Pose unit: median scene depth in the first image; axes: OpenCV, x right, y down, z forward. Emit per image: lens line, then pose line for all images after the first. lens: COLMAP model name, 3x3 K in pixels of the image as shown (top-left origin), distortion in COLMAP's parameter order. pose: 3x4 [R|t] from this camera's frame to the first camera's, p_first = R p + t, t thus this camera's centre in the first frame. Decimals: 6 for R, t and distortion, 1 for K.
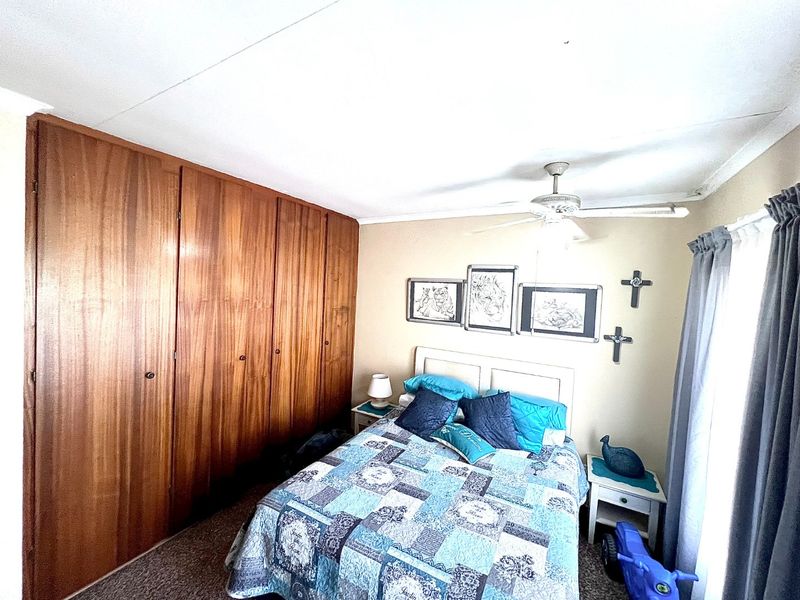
lens RADIAL K [[320.4, 0, 399.0], [0, 320.4, 299.2], [0, 0, 1]] dist [-0.001485, -0.000455]
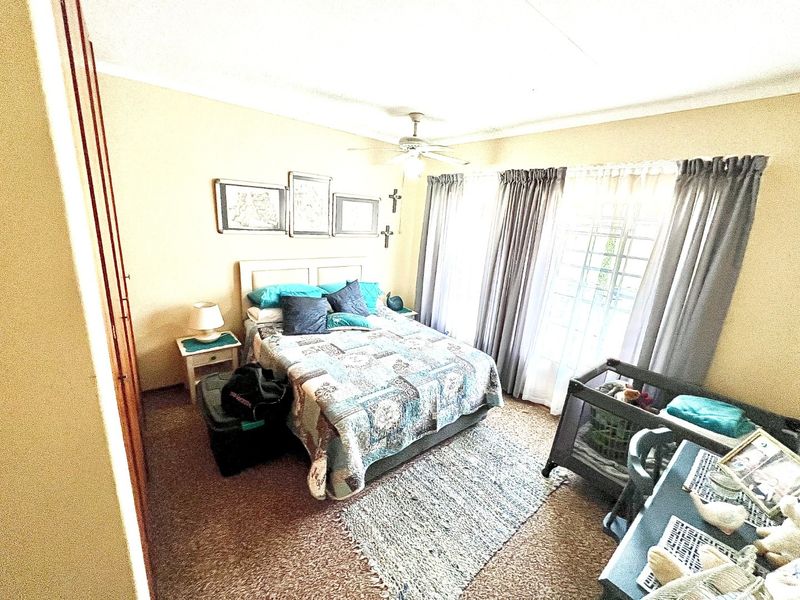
lens RADIAL K [[320.4, 0, 398.8], [0, 320.4, 298.4], [0, 0, 1]] dist [-0.001485, -0.000455]
pose [[0.372993, -0.261648, 0.890178, -0.781113], [-0.020261, 0.956889, 0.289746, -0.027559], [-0.927613, -0.126109, 0.351611, 0.335554]]
